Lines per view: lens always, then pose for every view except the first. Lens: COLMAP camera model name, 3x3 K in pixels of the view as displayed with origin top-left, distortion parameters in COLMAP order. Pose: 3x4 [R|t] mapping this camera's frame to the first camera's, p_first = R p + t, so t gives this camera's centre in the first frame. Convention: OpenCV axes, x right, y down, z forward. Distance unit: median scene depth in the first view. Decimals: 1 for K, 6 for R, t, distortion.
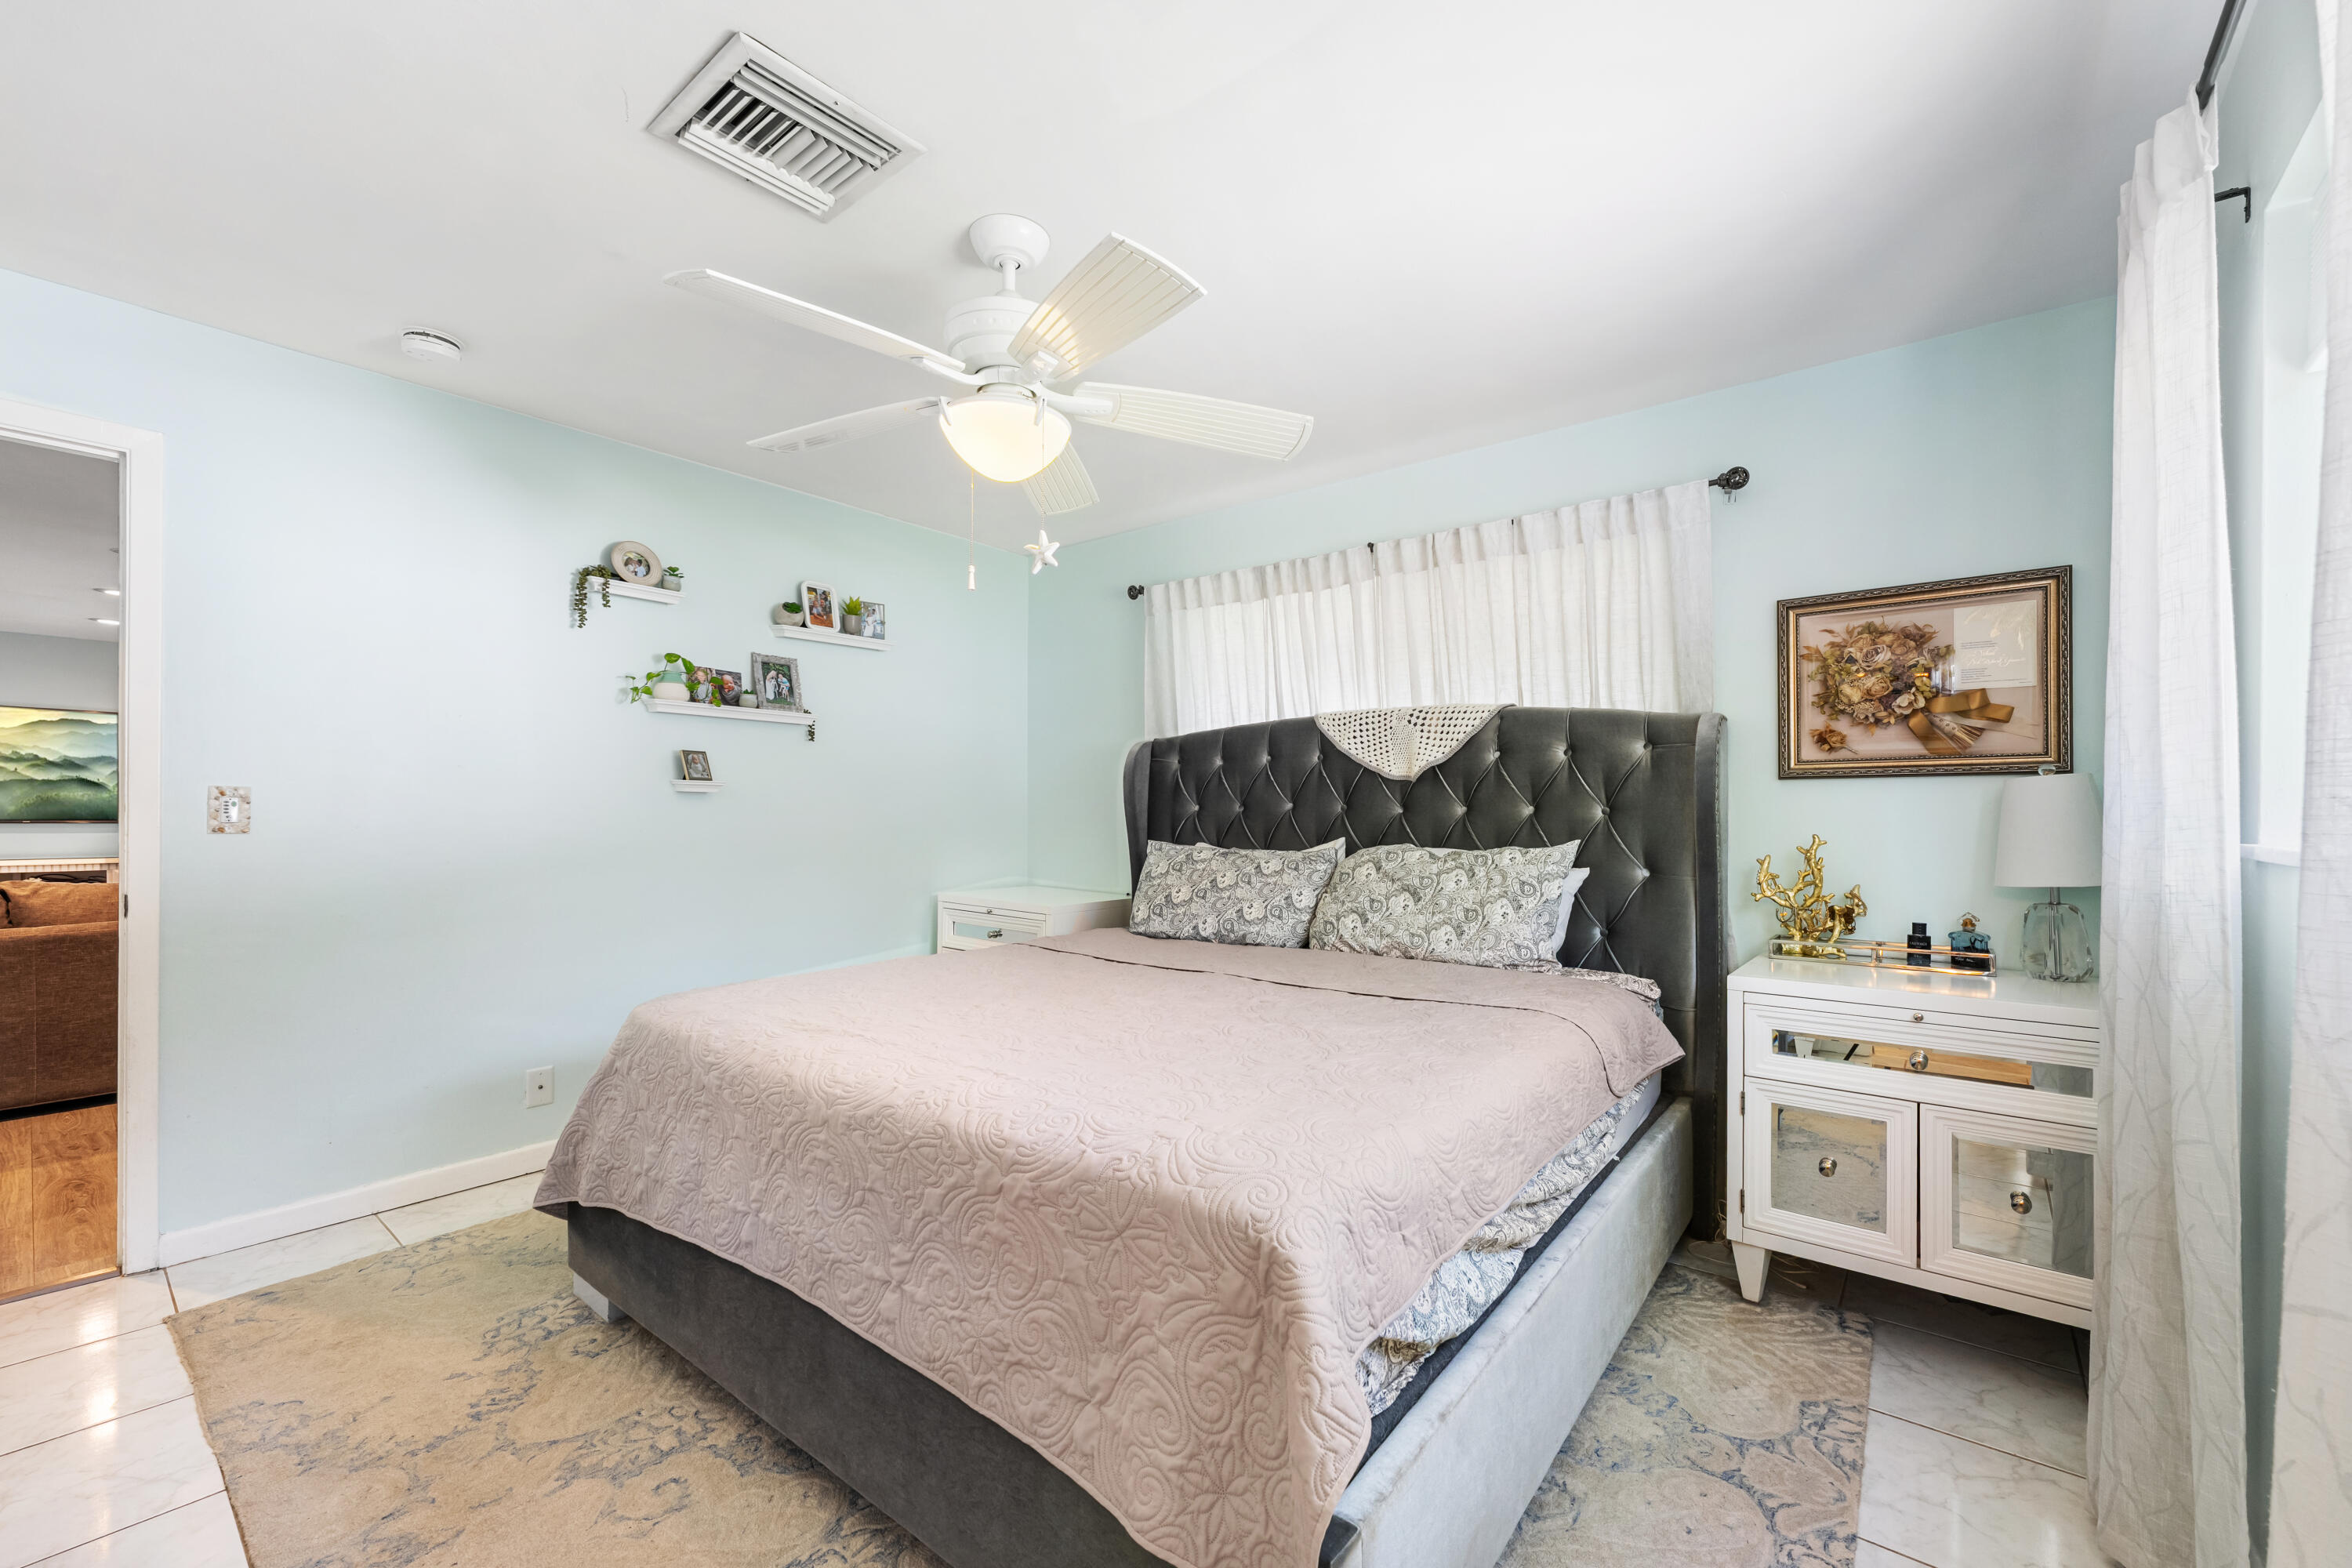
lens RADIAL K [[949.6, 0, 1171.0], [0, 949.6, 773.9], [0, 0, 1]] dist [-0.000546, -0.000238]
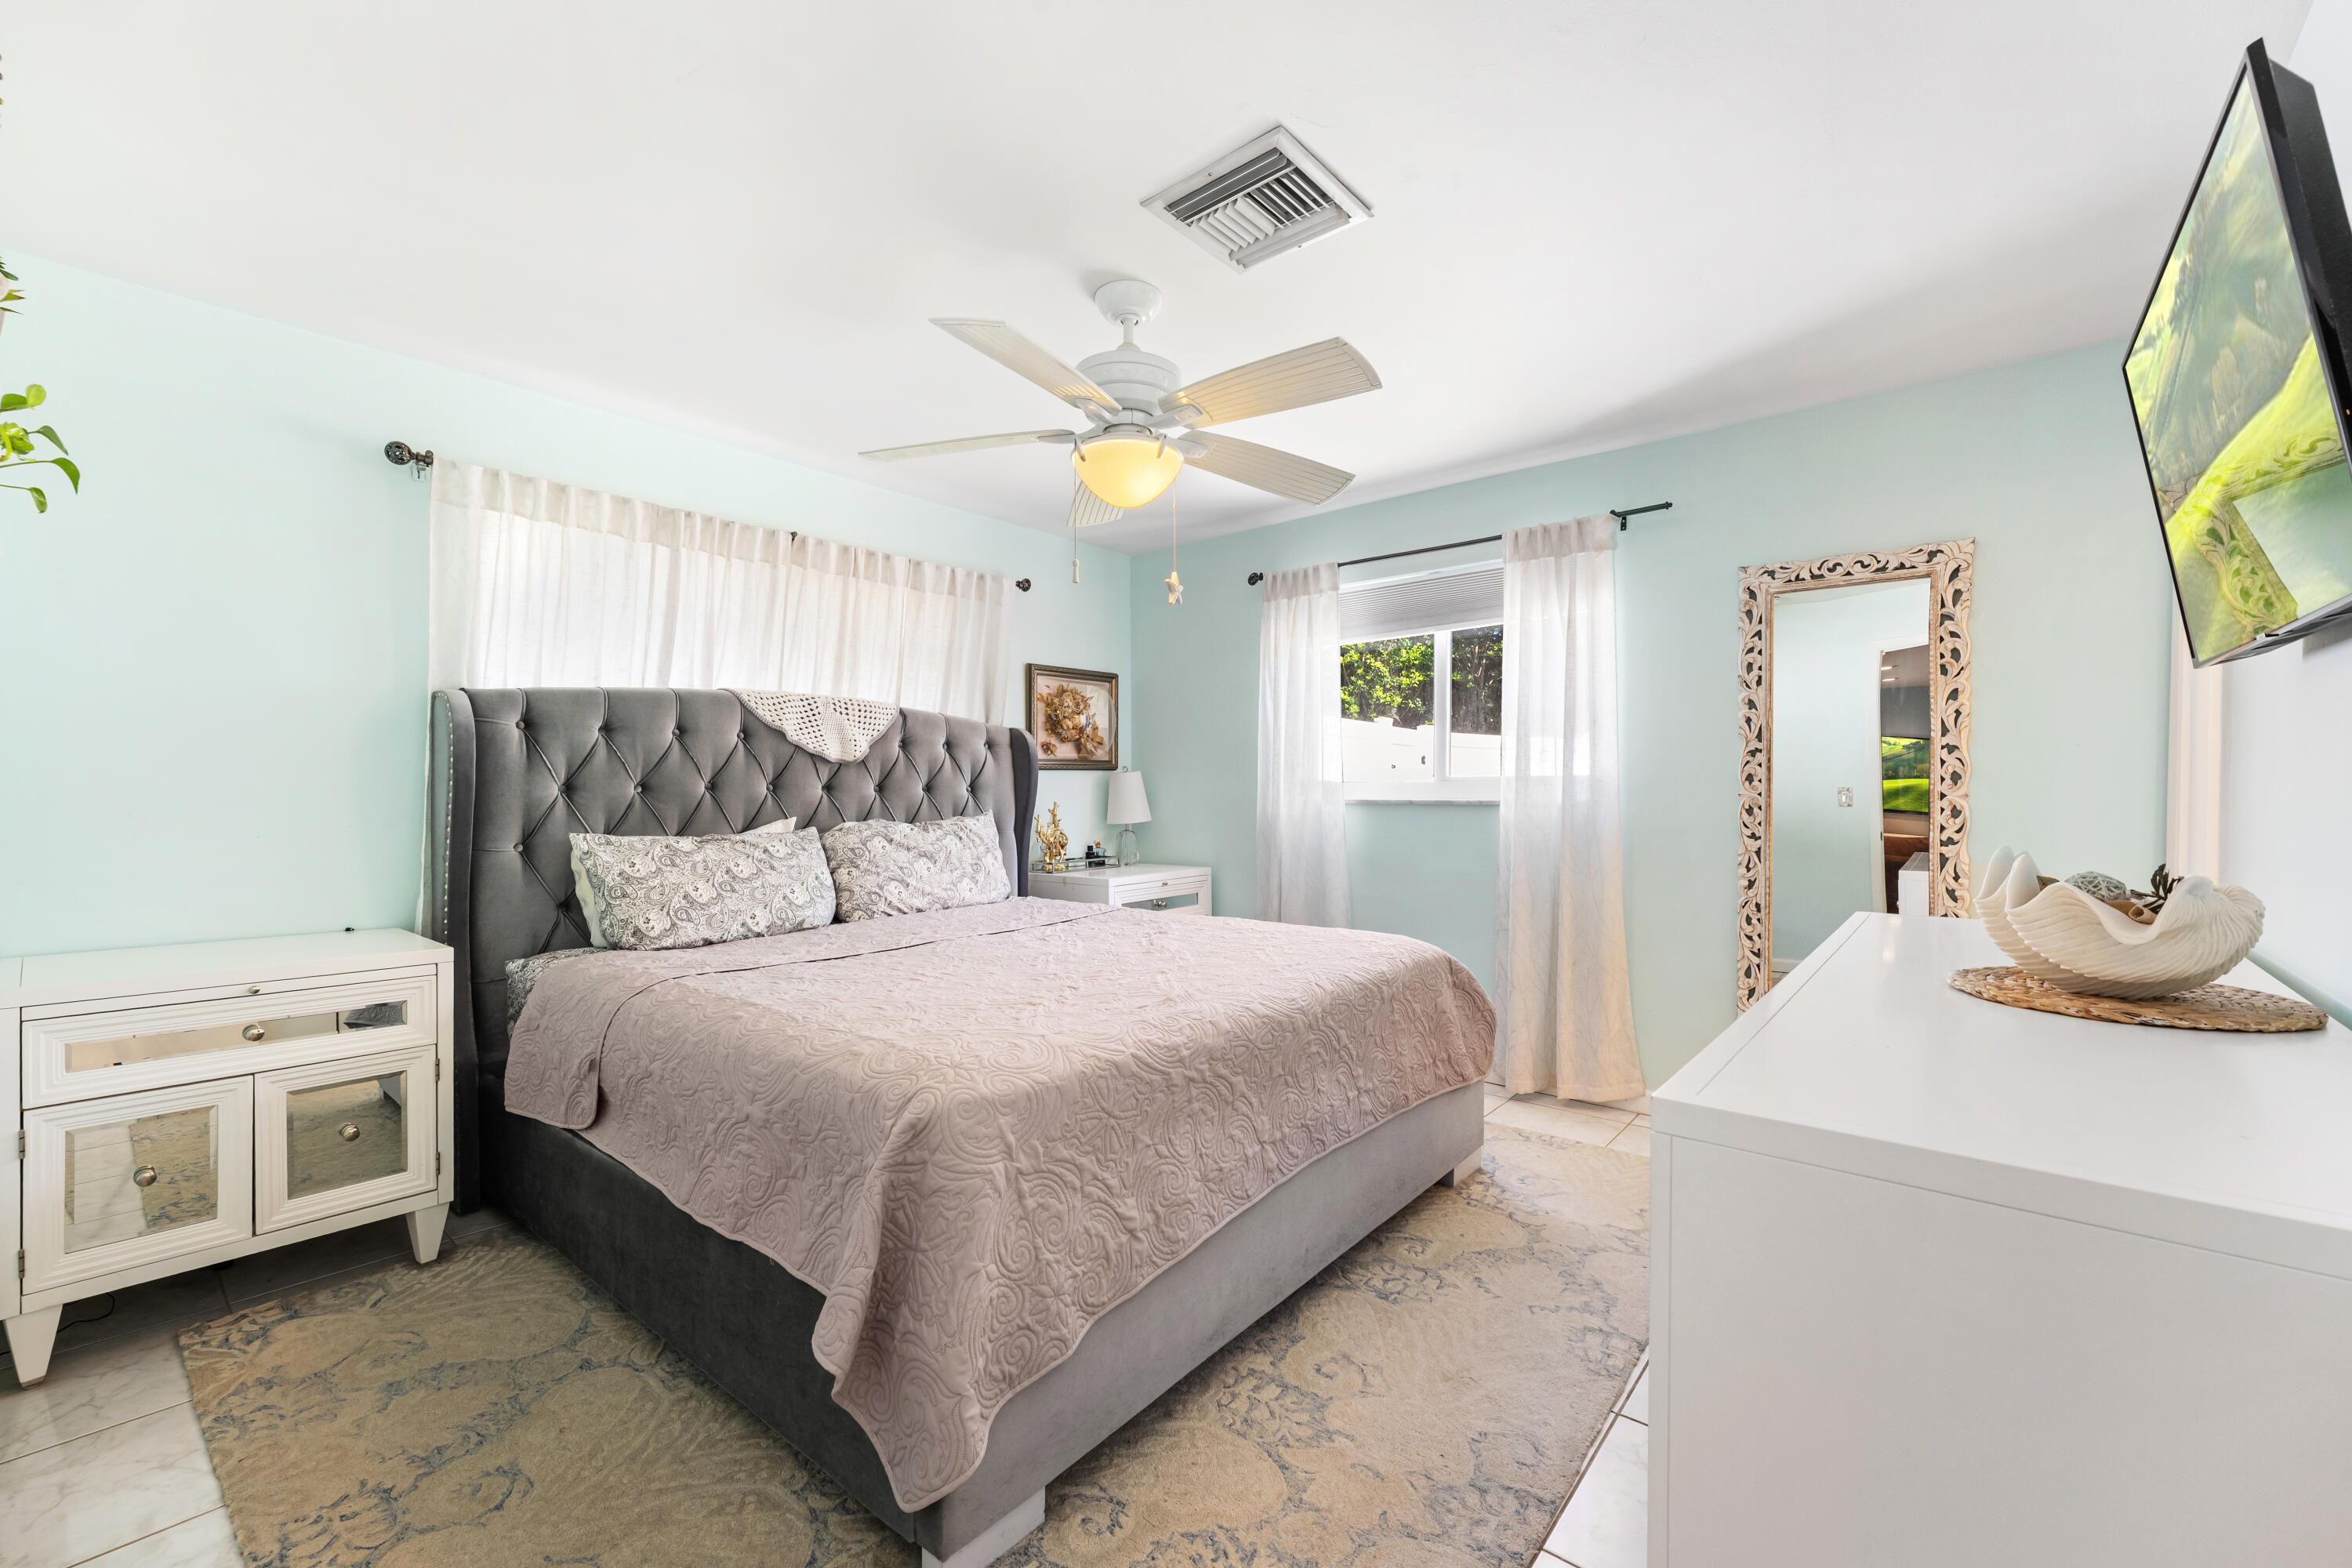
lens RADIAL K [[892.3, 0, 1164.6], [0, 892.3, 806.3], [0, 0, 1]] dist [-0.049192, 0.000048]
pose [[0.041434, -0.030501, 0.998676, -0.806966], [-0.039257, 0.998712, 0.032131, 0.009030], [-0.998370, -0.040537, 0.040184, 0.595856]]
